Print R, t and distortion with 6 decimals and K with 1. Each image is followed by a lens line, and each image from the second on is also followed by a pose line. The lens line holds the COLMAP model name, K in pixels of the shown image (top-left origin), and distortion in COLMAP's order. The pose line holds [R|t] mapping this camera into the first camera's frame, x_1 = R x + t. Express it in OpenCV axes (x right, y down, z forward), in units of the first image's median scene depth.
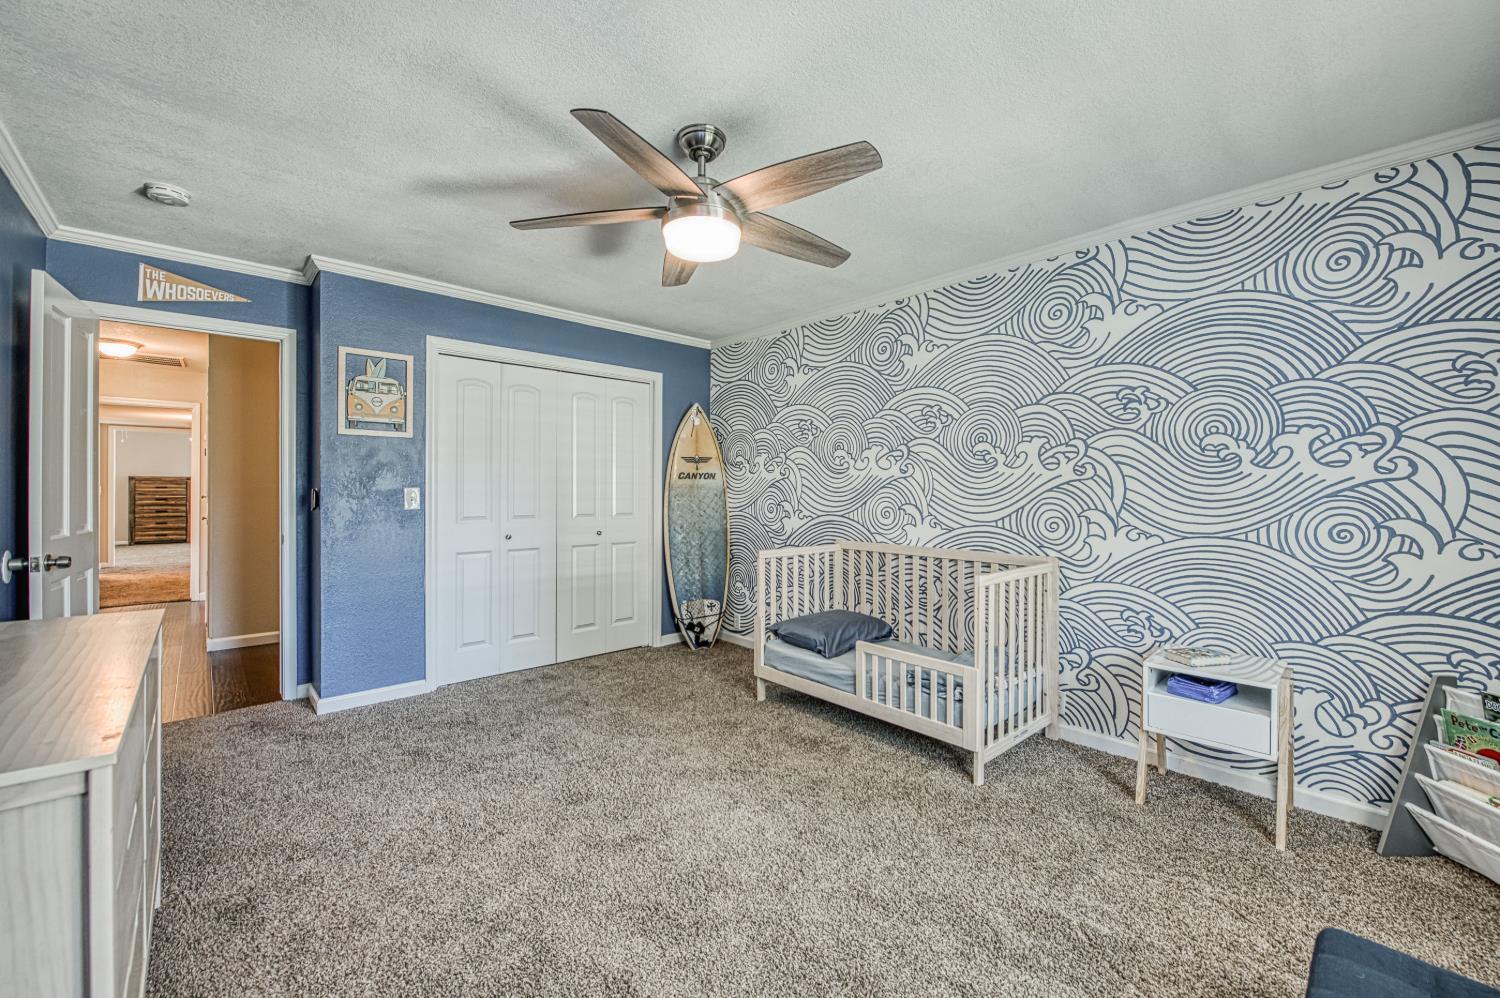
lens RADIAL K [[612.2, 0, 767.2], [0, 612.2, 500.1], [0, 0, 1]] dist [-0.017328, -0.000271]
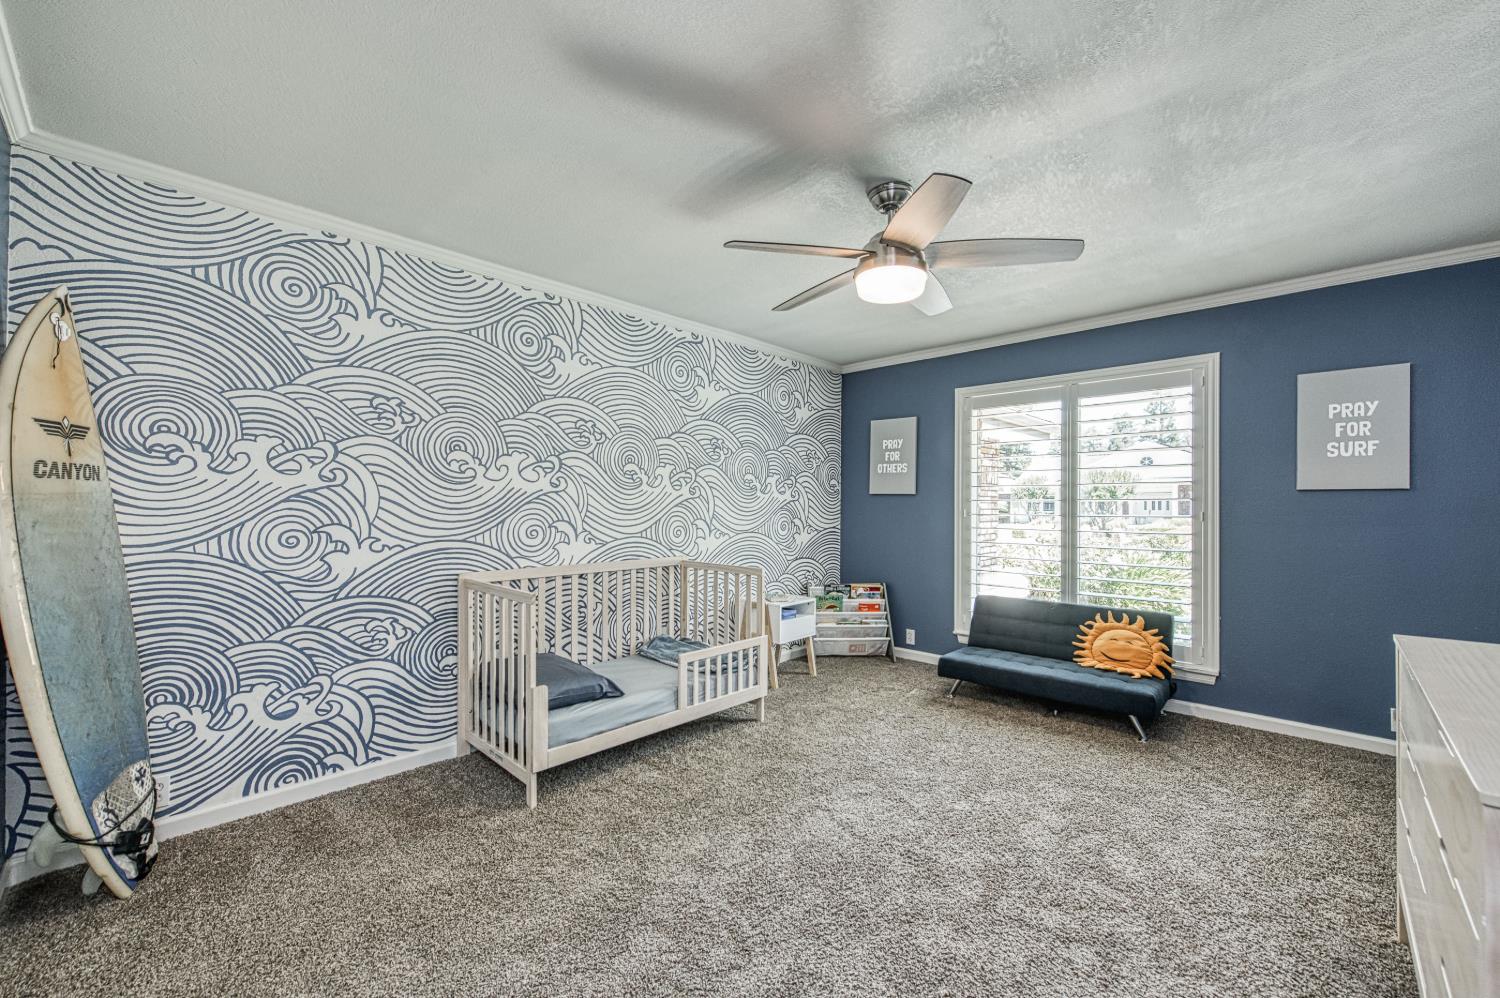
lens RADIAL K [[614.6, 0, 751.4], [0, 614.6, 505.1], [0, 0, 1]] dist [-0.000956, -0.000275]
pose [[-0.079453, -0.010016, 0.996788, -0.724335], [0.006095, 0.999926, 0.010533, -0.025420], [-0.996820, 0.006913, -0.079386, 0.790950]]
